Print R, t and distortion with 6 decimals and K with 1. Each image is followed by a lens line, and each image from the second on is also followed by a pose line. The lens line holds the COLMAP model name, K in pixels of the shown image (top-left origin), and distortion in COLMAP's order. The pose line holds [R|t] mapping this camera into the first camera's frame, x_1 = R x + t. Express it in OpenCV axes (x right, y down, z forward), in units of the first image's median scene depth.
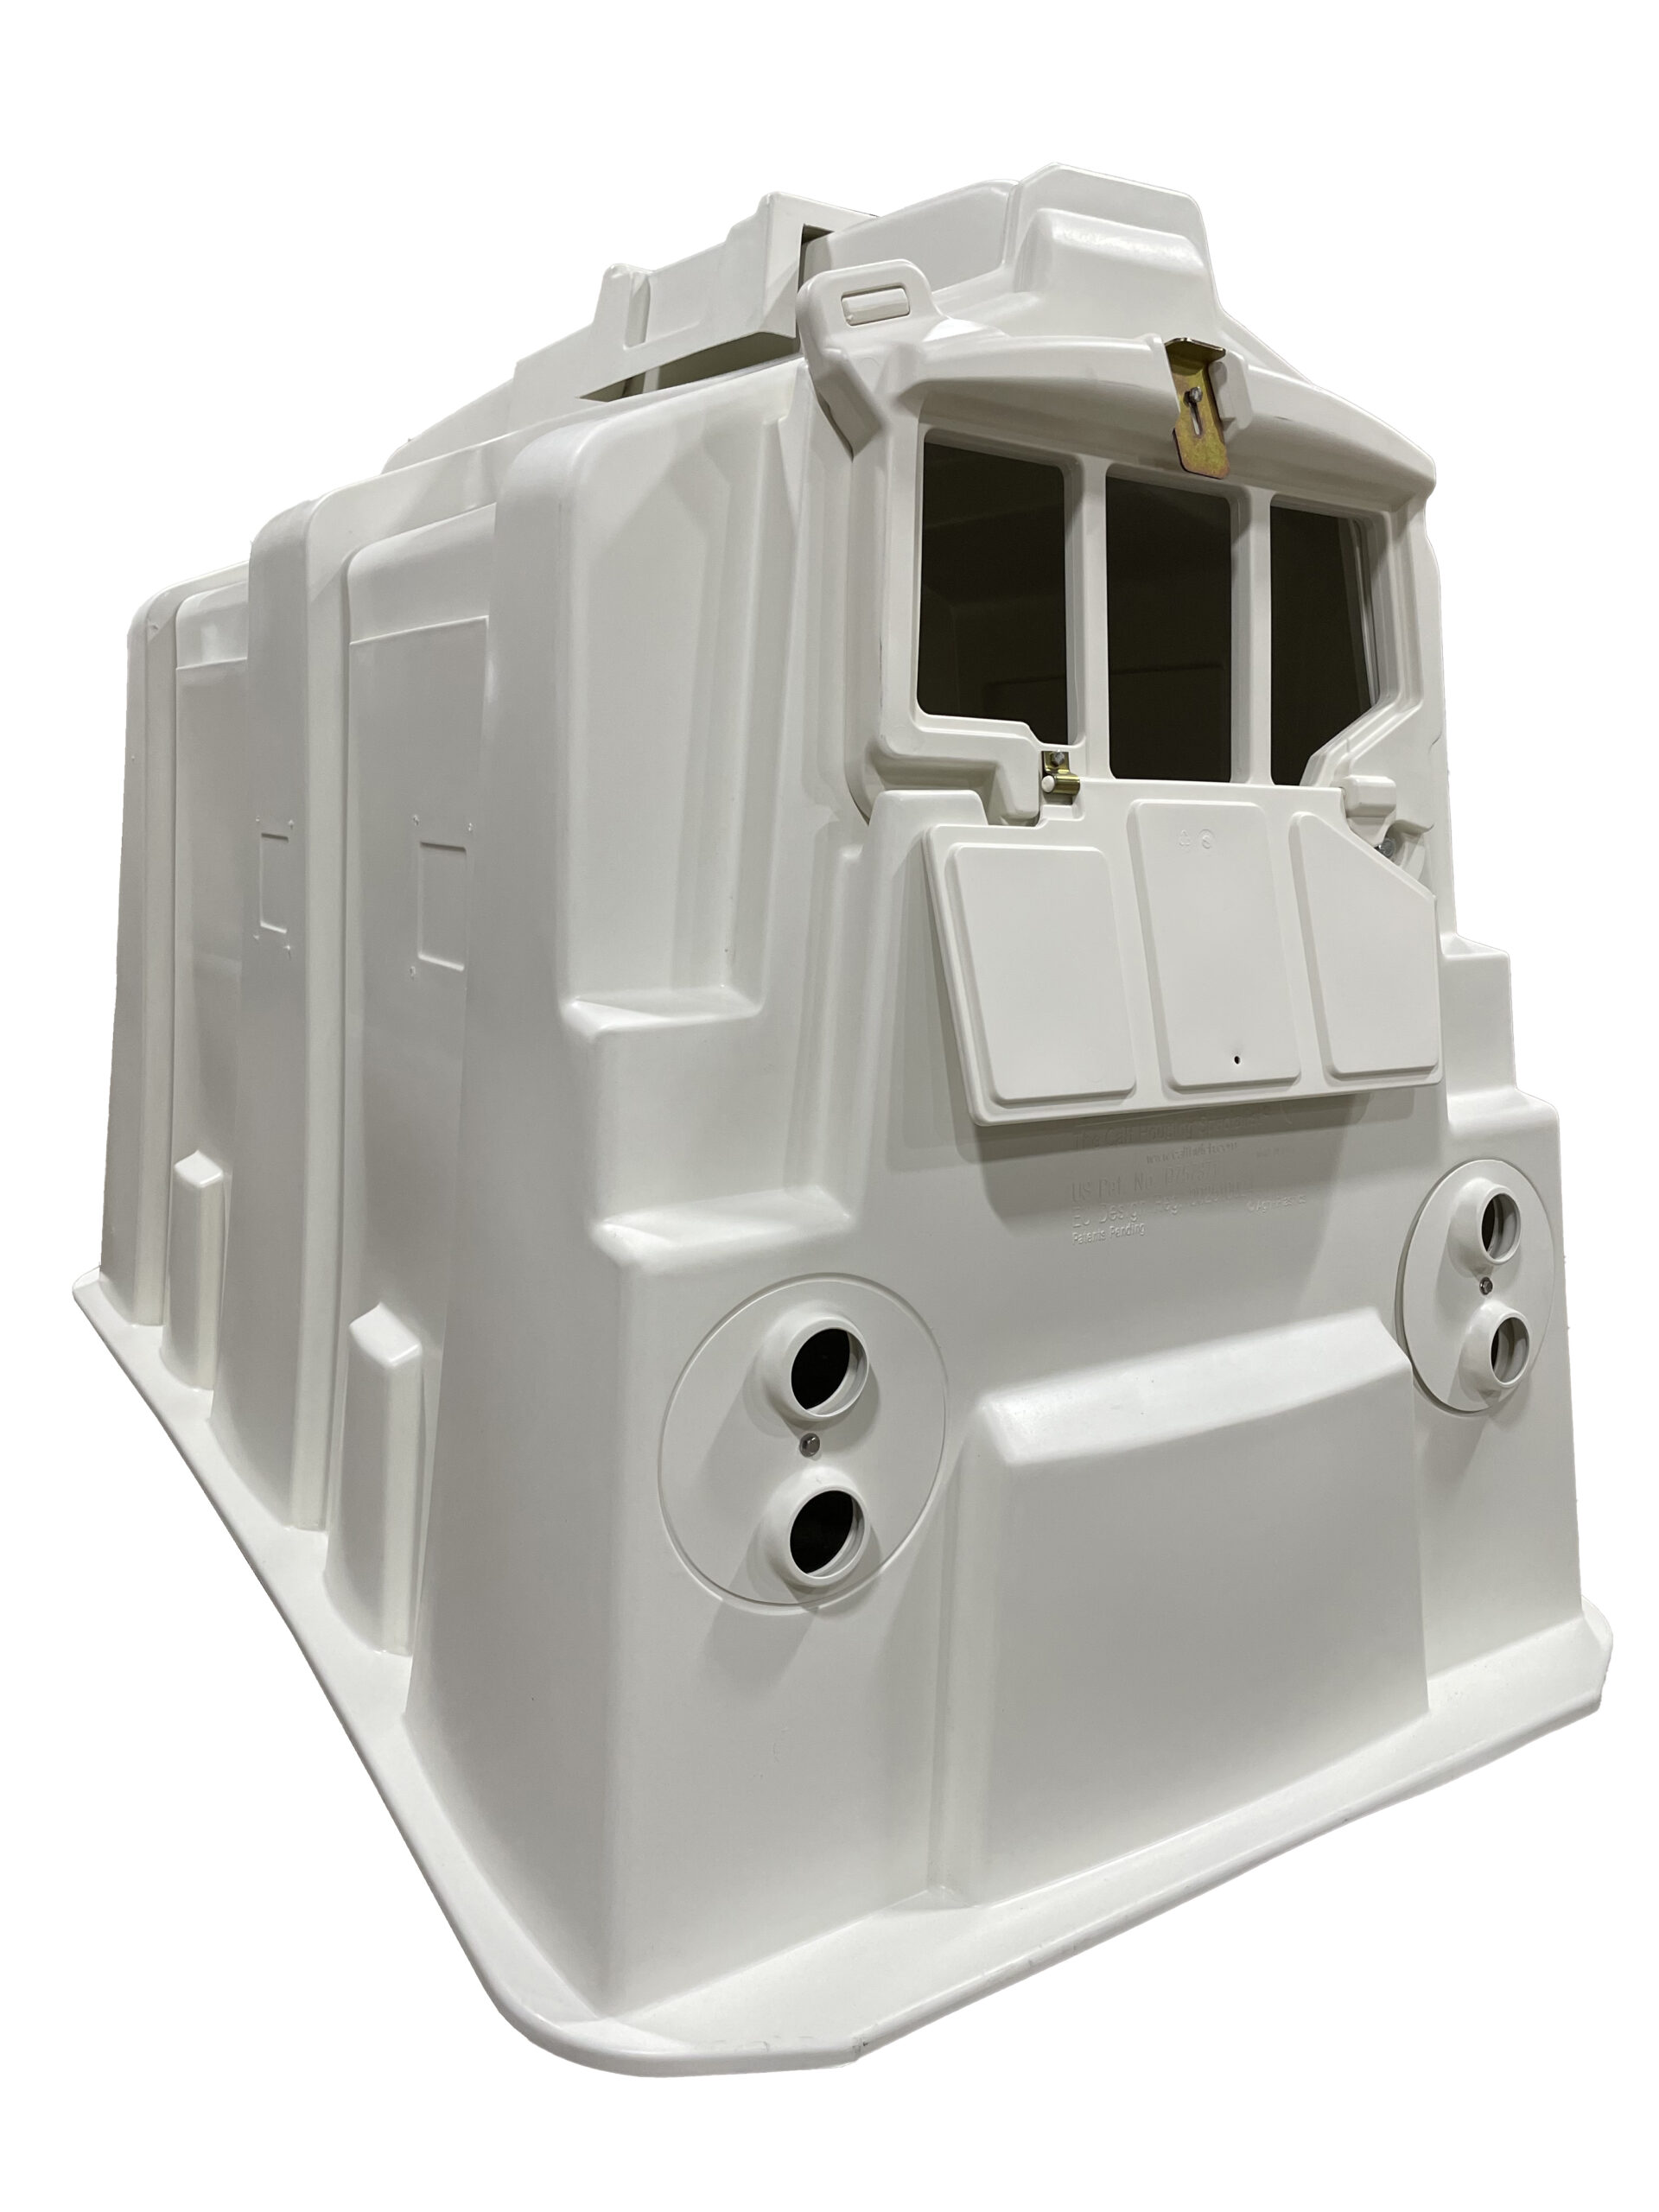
lens RADIAL K [[1810.4, 0, 829.5], [0, 1810.4, 1106.0], [0, 0, 1]] dist [0.076790, 0.001282]
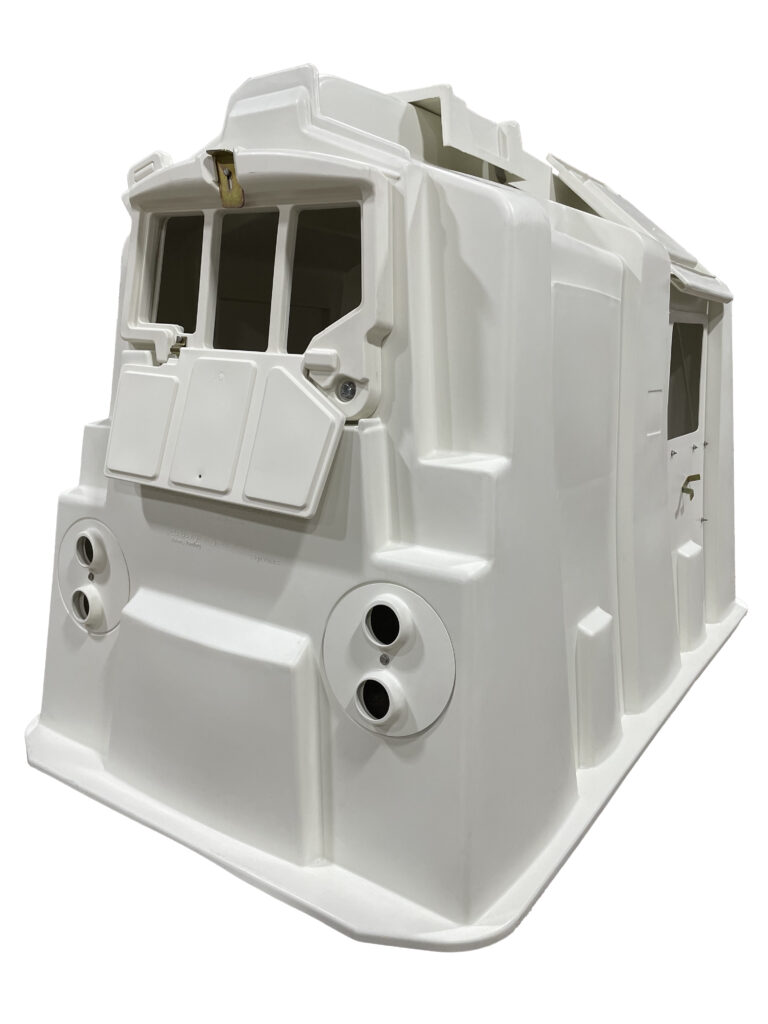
lens RADIAL K [[838.1, 0, 384.0], [0, 838.1, 512.0], [0, 0, 1]] dist [0.076790, 0.001282]
pose [[0.343125, 0.170137, -0.923752, 1.253172], [-0.186433, 0.976228, 0.110552, -0.137887], [0.920602, 0.134285, 0.366688, 0.844094]]
